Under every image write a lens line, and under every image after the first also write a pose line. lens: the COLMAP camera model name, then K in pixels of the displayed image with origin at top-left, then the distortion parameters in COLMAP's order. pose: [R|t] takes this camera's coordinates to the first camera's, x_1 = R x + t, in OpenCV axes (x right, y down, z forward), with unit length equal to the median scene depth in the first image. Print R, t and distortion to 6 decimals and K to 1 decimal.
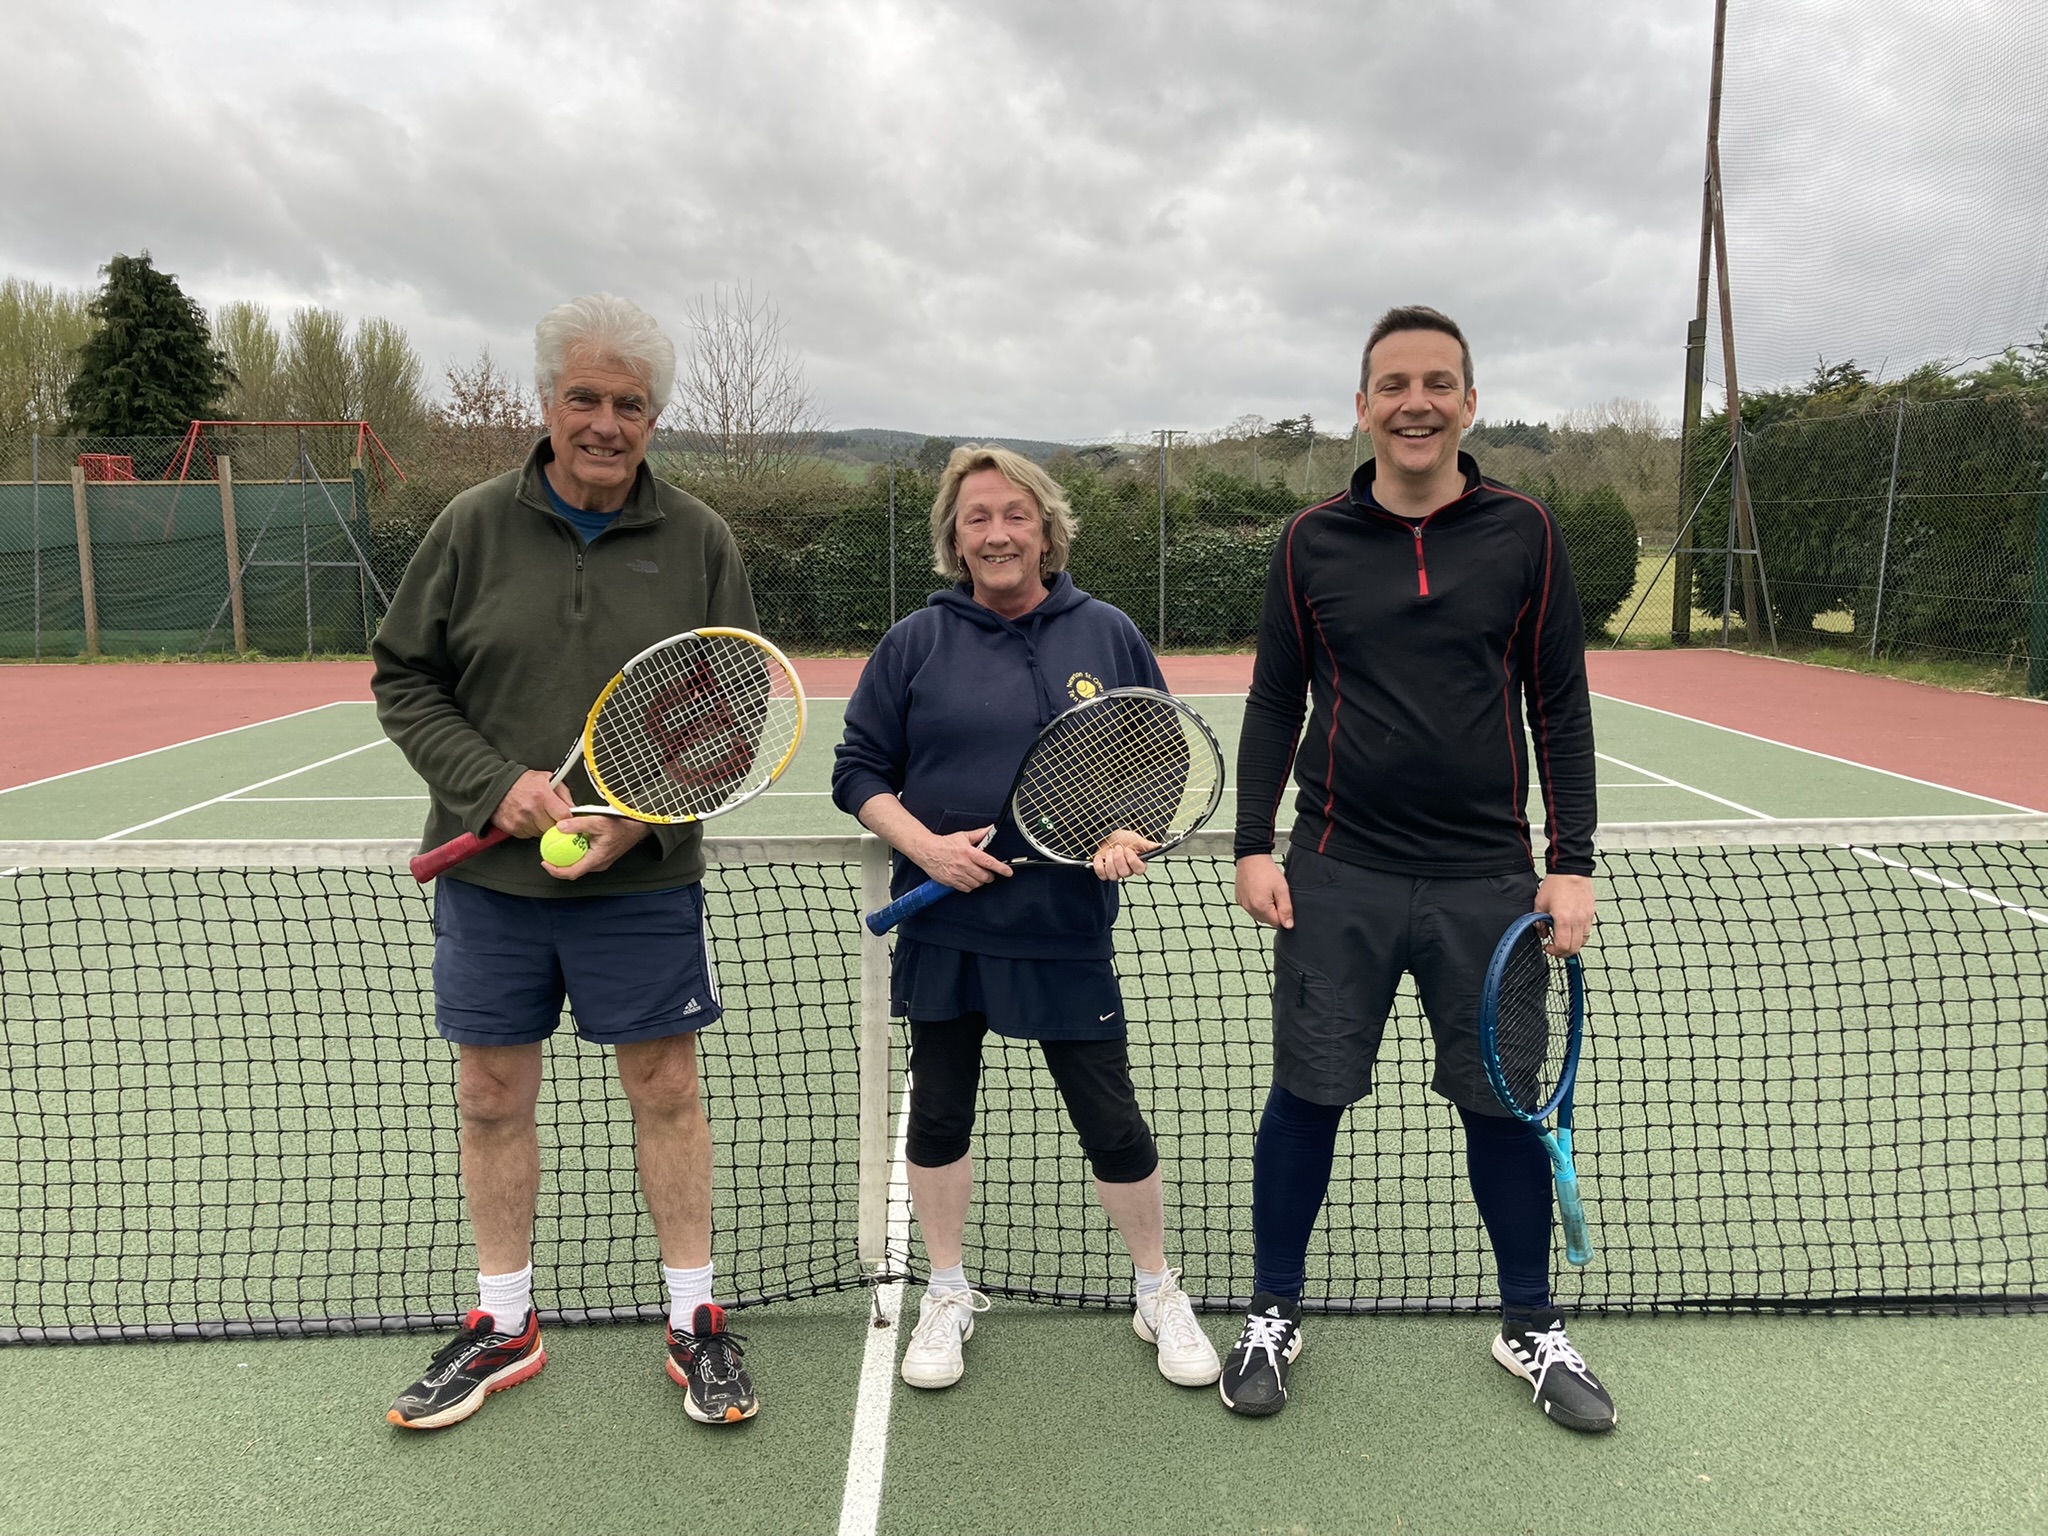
lens RADIAL K [[1612.4, 0, 1005.0], [0, 1612.4, 755.1], [0, 0, 1]] dist [0.081719, -0.062823]
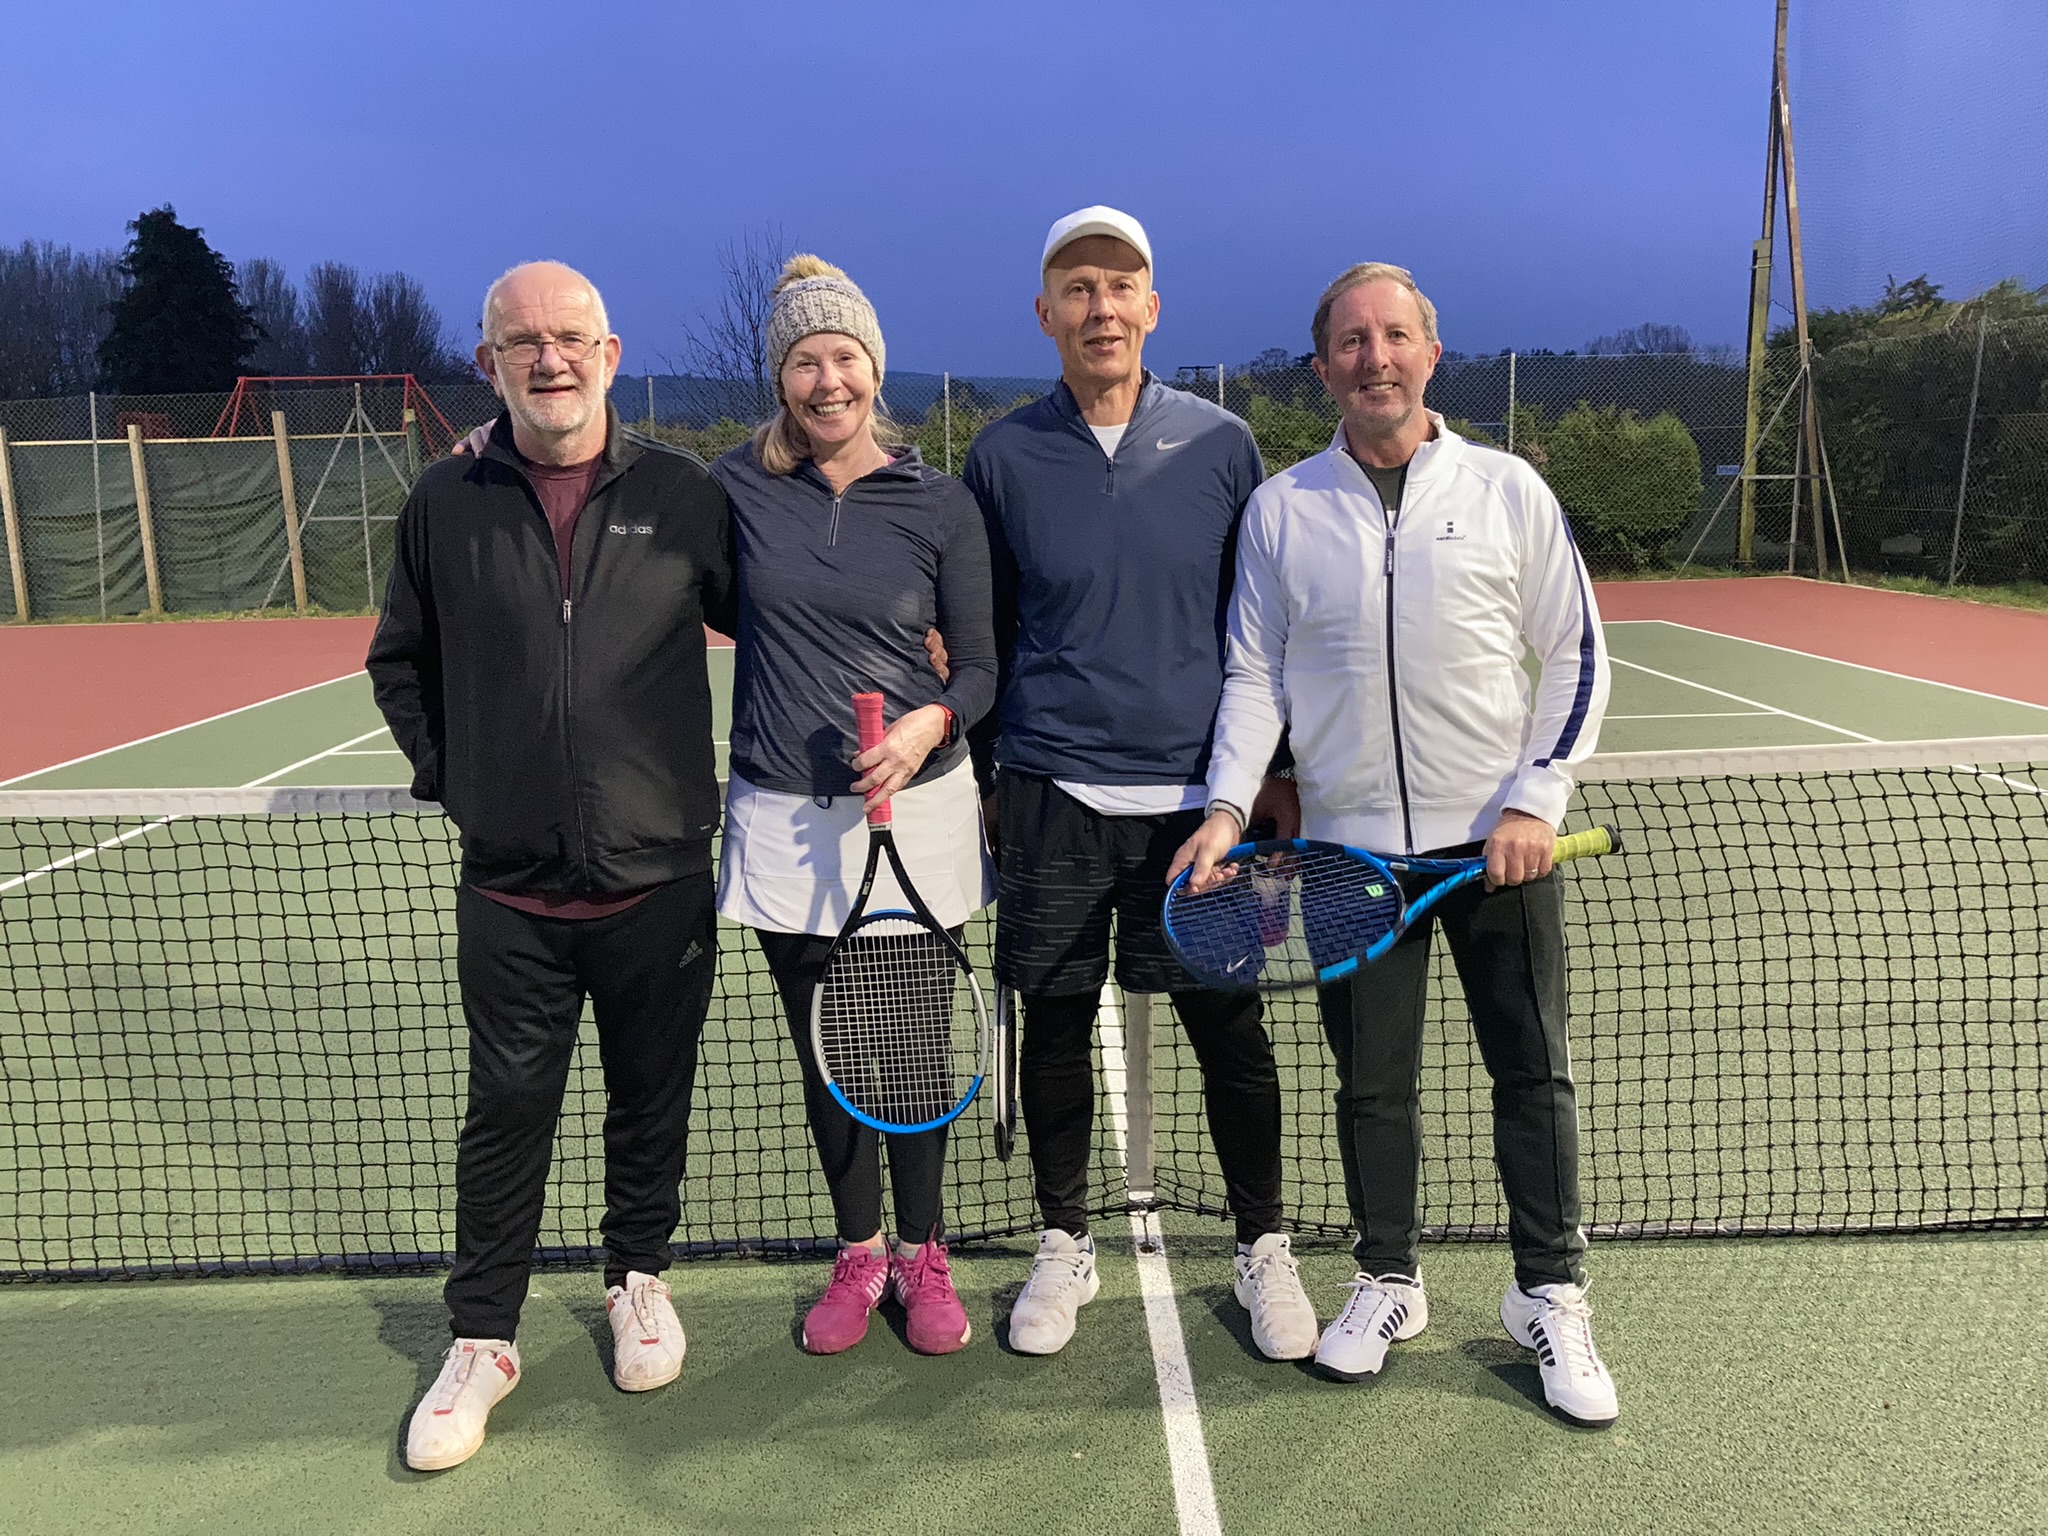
lens RADIAL K [[1612.9, 0, 1024.0], [0, 1612.9, 768.0], [0, 0, 1]] dist [0.065678, -0.041077]
pose [[0.999760, -0.017833, -0.012711, -0.135338], [0.018362, 0.998914, 0.042827, 0.004857], [0.011934, -0.043050, 0.999002, 0.000704]]
